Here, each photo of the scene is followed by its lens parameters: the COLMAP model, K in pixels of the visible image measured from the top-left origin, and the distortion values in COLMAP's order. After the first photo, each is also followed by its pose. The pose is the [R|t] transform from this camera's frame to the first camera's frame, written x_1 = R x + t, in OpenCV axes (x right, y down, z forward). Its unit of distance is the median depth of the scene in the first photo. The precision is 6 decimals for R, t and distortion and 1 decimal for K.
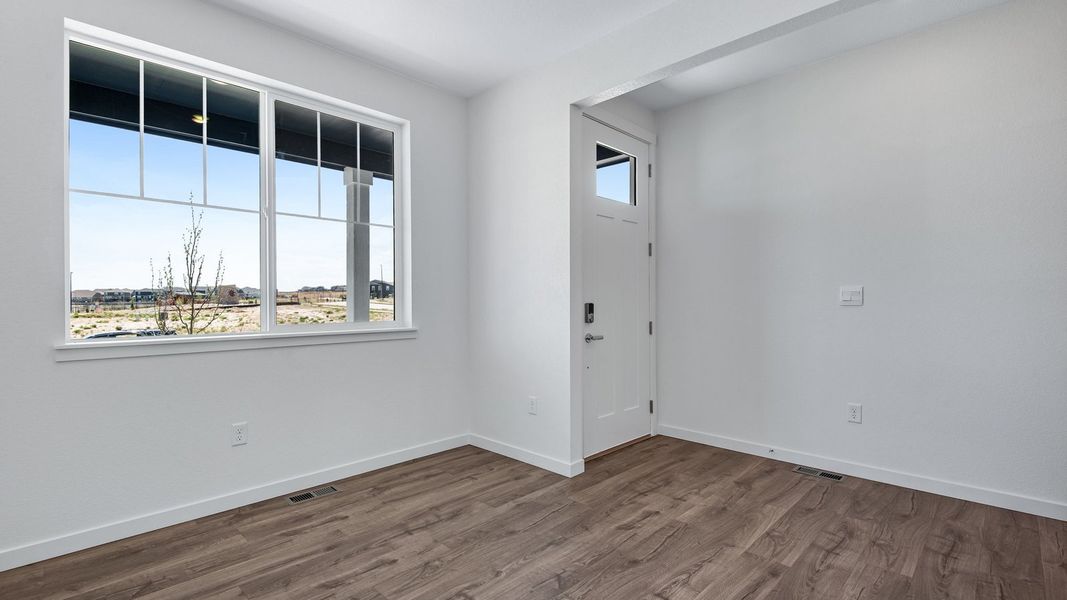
lens RADIAL K [[467.5, 0, 538.7], [0, 467.5, 302.2], [0, 0, 1]] dist [0.025026, -0.013814]
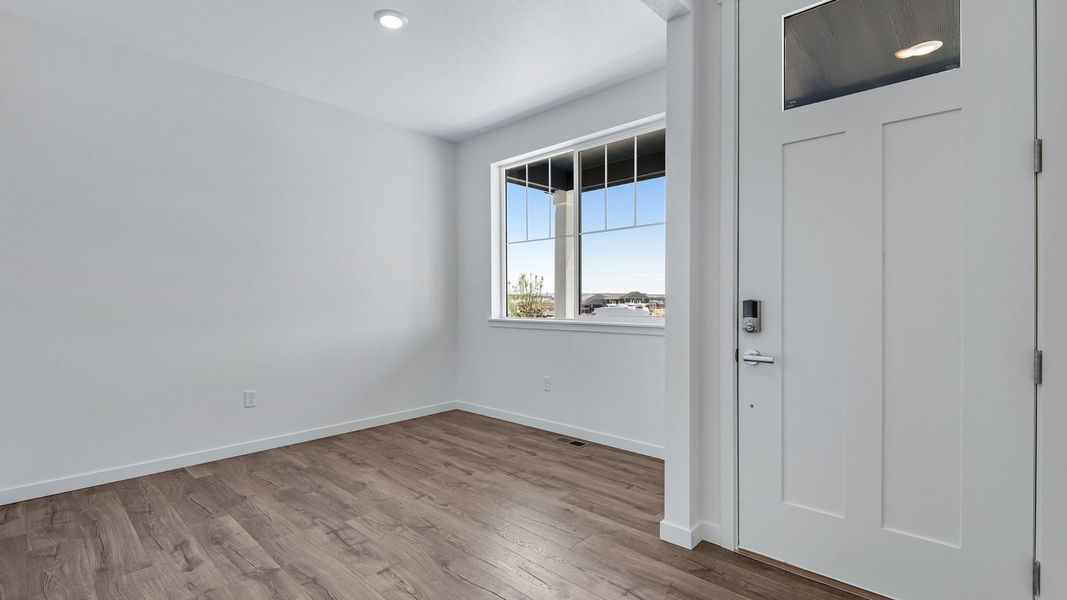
lens RADIAL K [[488.0, 0, 526.0], [0, 488.0, 301.0], [0, 0, 1]] dist [0.001613, -0.016466]
pose [[0.010624, 0.008303, -0.999909, 0.937715], [0.003995, 0.999957, 0.008345, -0.005266], [0.999936, -0.004084, 0.010591, 0.891543]]
